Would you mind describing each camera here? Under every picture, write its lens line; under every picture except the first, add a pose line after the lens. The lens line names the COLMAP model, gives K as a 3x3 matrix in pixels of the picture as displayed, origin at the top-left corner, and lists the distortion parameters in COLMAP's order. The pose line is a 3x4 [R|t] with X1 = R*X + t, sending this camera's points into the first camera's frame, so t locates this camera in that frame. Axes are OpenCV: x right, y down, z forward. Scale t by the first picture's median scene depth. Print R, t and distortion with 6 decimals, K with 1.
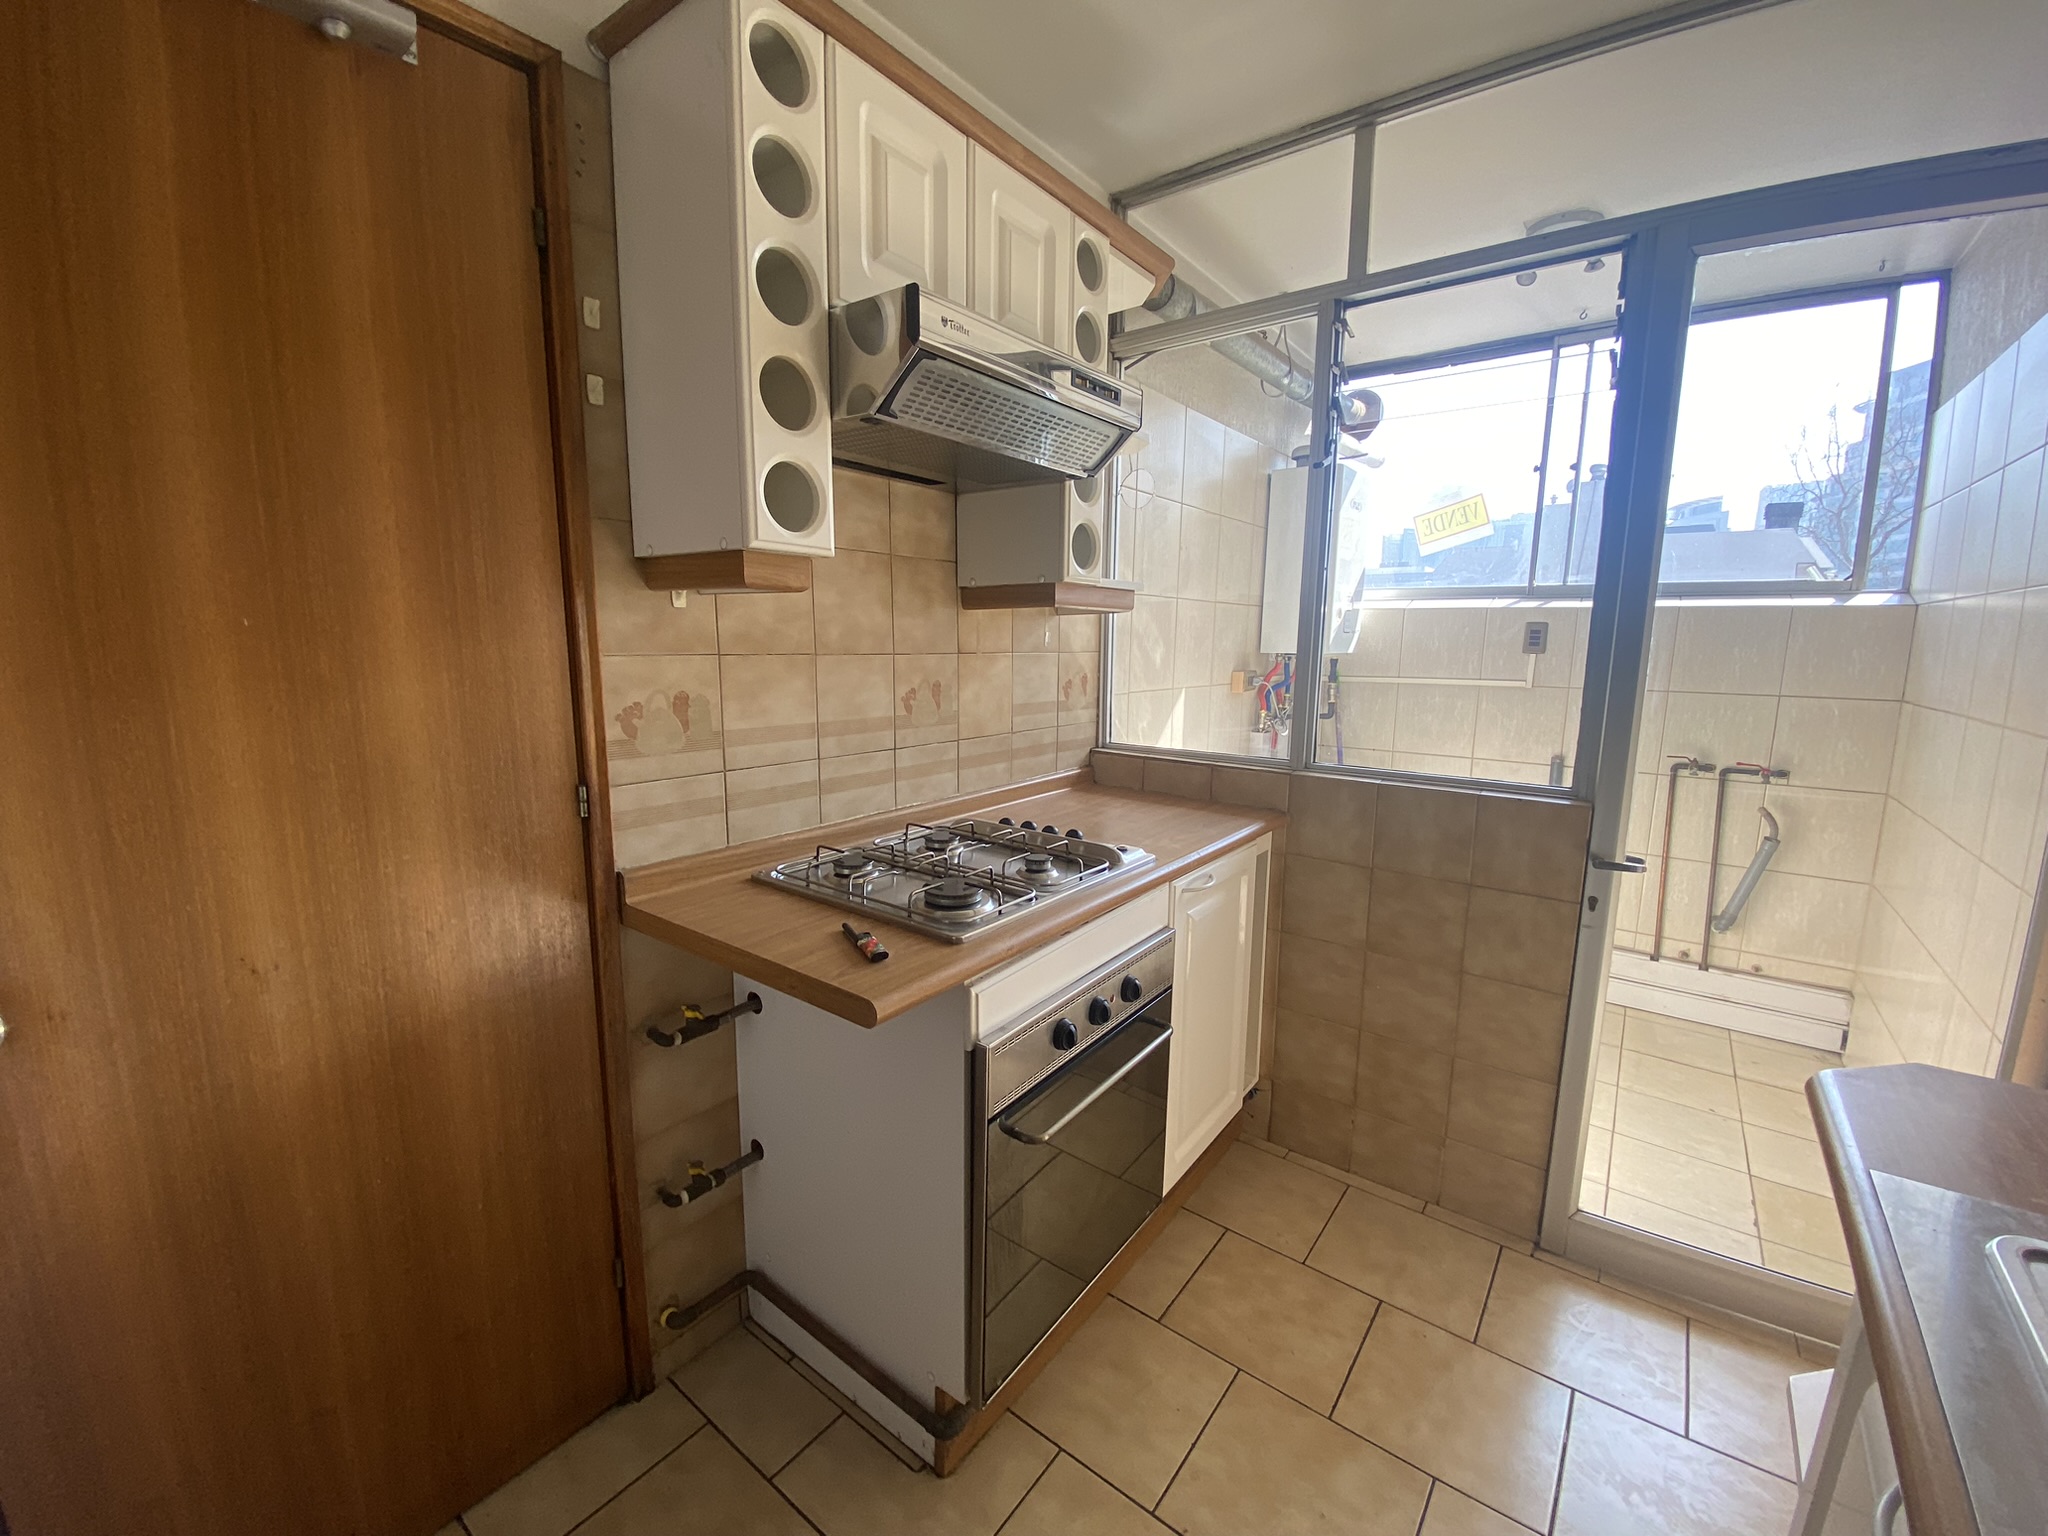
lens RADIAL K [[837.1, 0, 1024.8], [0, 837.1, 772.7], [0, 0, 1]] dist [0.020668, -0.018761]
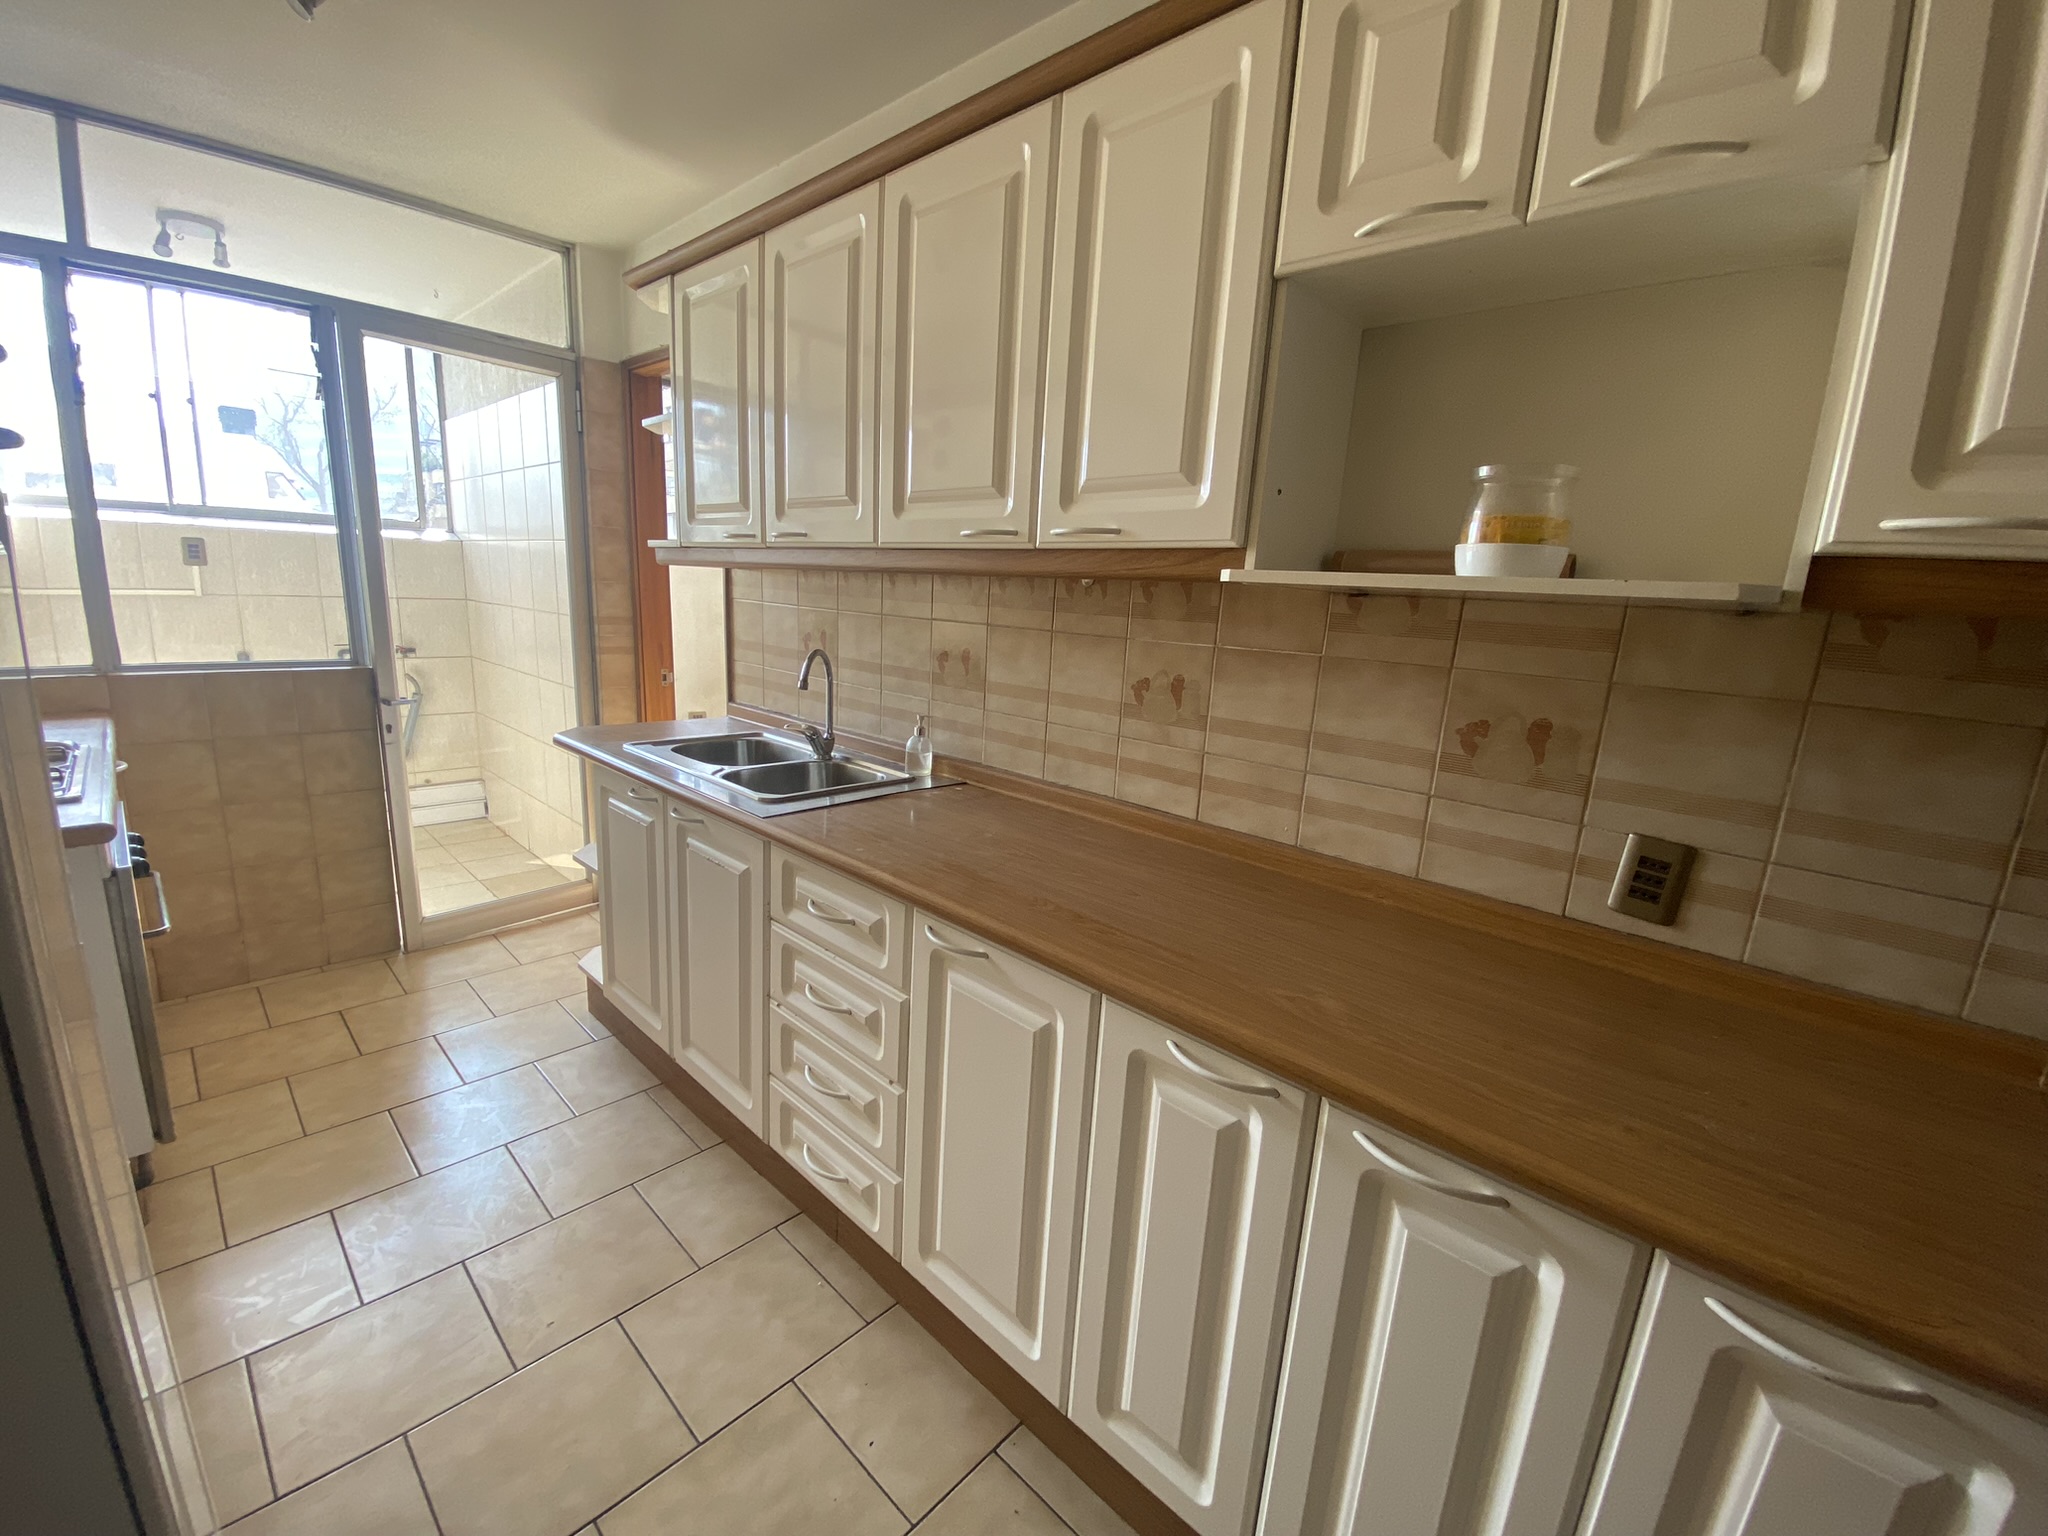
lens RADIAL K [[837.1, 0, 1024.8], [0, 837.1, 772.7], [0, 0, 1]] dist [0.020668, -0.018761]
pose [[0.107184, -0.217425, 0.970174, -0.657477], [0.107964, 0.972571, 0.206035, 0.030734], [-0.988360, 0.082660, 0.127718, -0.350655]]
